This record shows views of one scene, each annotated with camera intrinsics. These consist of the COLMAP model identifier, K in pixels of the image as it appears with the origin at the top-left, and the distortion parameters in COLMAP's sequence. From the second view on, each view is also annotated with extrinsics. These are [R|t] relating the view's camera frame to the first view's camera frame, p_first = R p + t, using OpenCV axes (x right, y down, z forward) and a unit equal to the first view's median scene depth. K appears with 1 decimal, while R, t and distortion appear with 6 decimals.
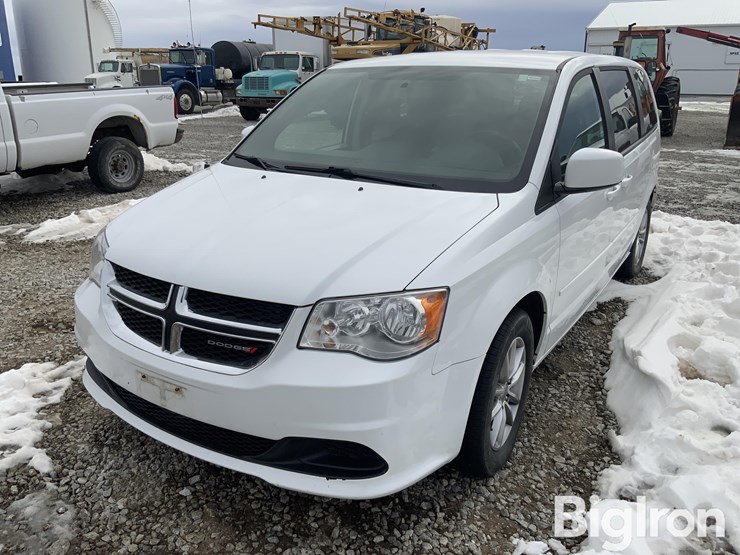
lens RADIAL K [[628.5, 0, 372.8], [0, 628.5, 276.3], [0, 0, 1]] dist [0.046872, -0.088718]
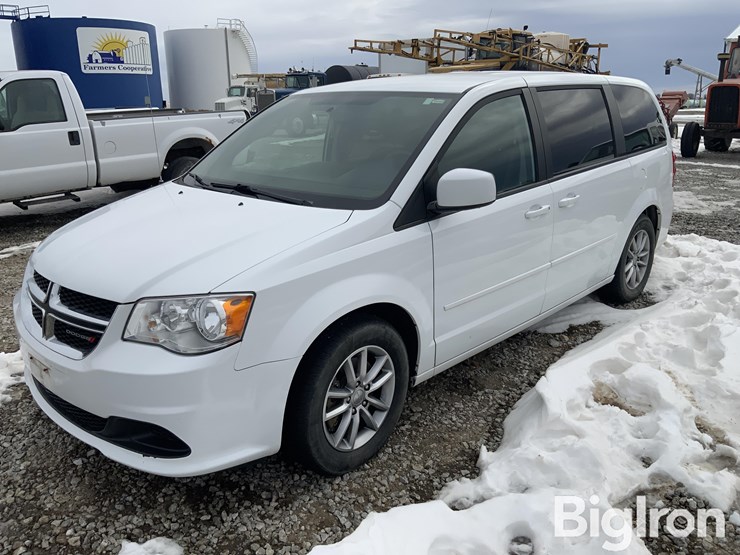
lens RADIAL K [[628.5, 0, 369.4], [0, 628.5, 277.6], [0, 0, 1]] dist [0.046872, -0.088718]
pose [[0.978091, 0.037212, -0.204827, 0.398495], [-0.042560, 0.998857, -0.021764, 0.004766], [0.203783, 0.030004, 0.978556, -0.033325]]
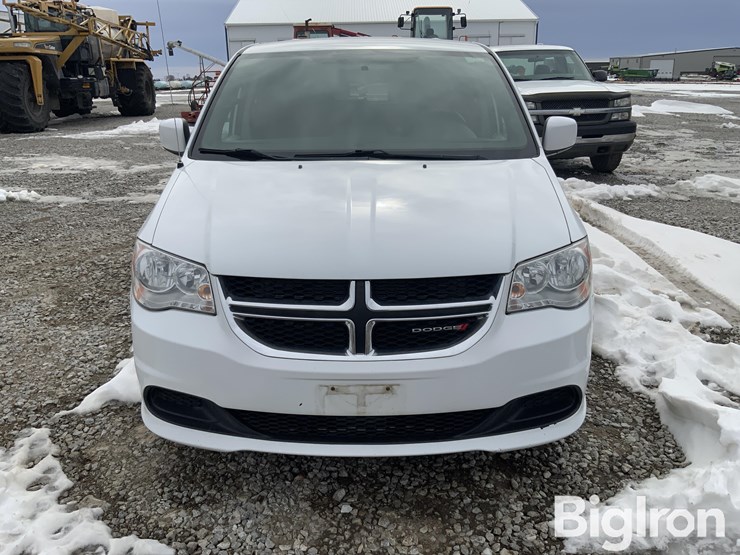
lens RADIAL K [[628.5, 0, 369.4], [0, 628.5, 272.4], [0, 0, 1]] dist [0.046872, -0.088718]
pose [[0.842721, -0.178634, 0.507850, -0.589974], [0.178701, 0.982677, 0.049117, -0.031499], [-0.507826, 0.049361, 0.860044, 0.153390]]
